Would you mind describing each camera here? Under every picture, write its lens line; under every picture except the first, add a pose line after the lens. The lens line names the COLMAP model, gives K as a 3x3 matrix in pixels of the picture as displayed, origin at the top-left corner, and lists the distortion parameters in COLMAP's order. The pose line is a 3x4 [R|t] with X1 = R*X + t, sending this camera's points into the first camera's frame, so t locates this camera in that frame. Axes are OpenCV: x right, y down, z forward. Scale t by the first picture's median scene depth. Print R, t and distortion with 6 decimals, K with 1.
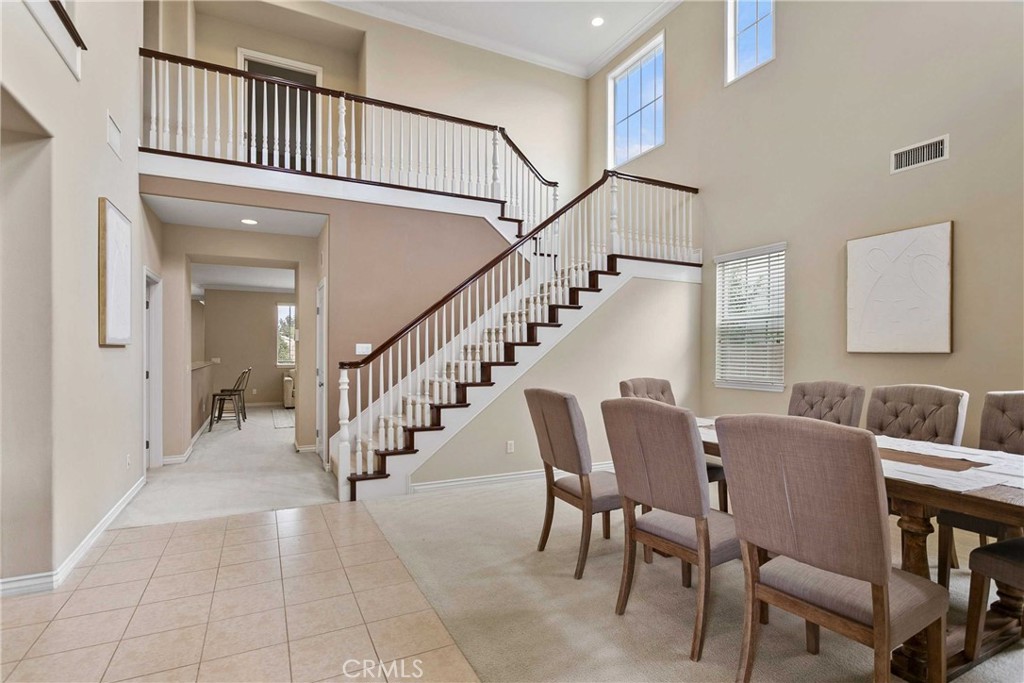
lens RADIAL K [[504.5, 0, 512.8], [0, 504.5, 357.1], [0, 0, 1]] dist [-0.000085, -0.000034]
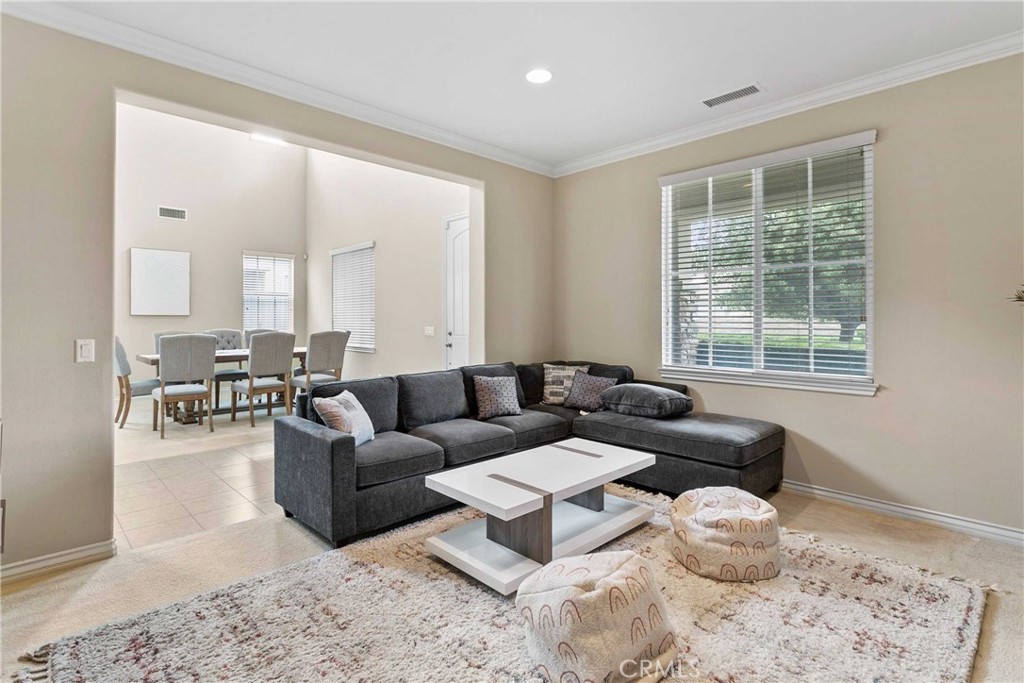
lens RADIAL K [[495.9, 0, 509.6], [0, 495.9, 321.1], [0, 0, 1]] dist [0.001825, 0.000023]
pose [[-0.287176, -0.011821, 0.957805, -1.260171], [0.006472, 0.999877, 0.014281, -0.006428], [-0.957856, 0.010301, -0.287065, 0.283625]]
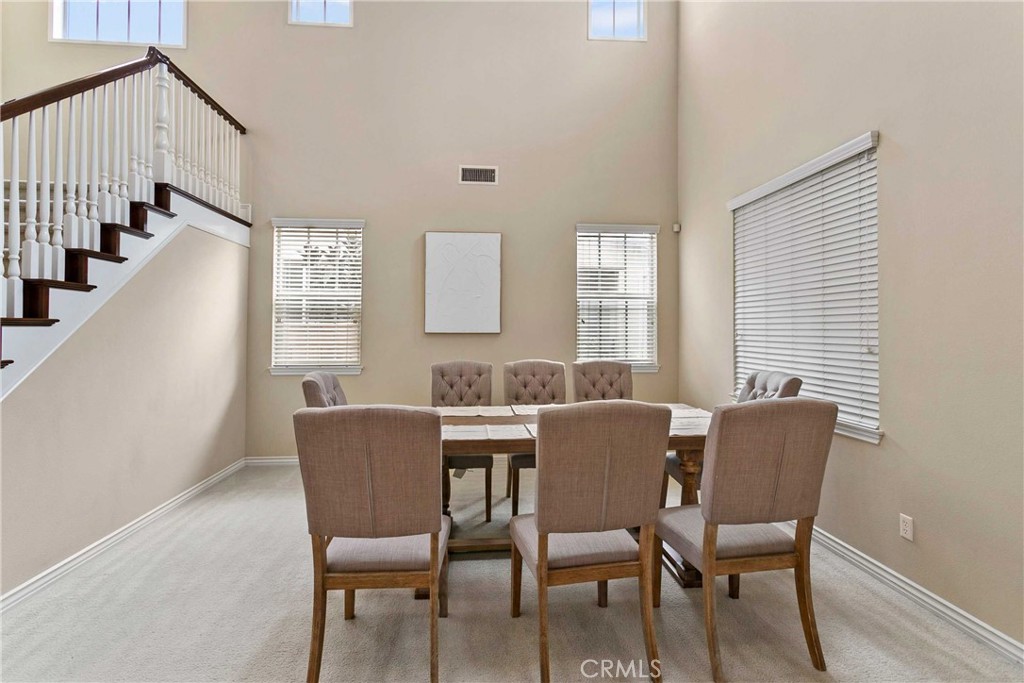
lens RADIAL K [[495.9, 0, 509.6], [0, 495.9, 321.1], [0, 0, 1]] dist [0.001825, 0.000023]
pose [[0.376135, 0.015290, 0.926439, -0.269562], [0.007893, 0.999775, -0.019705, -0.013394], [-0.926531, 0.014724, 0.375930, 0.427821]]
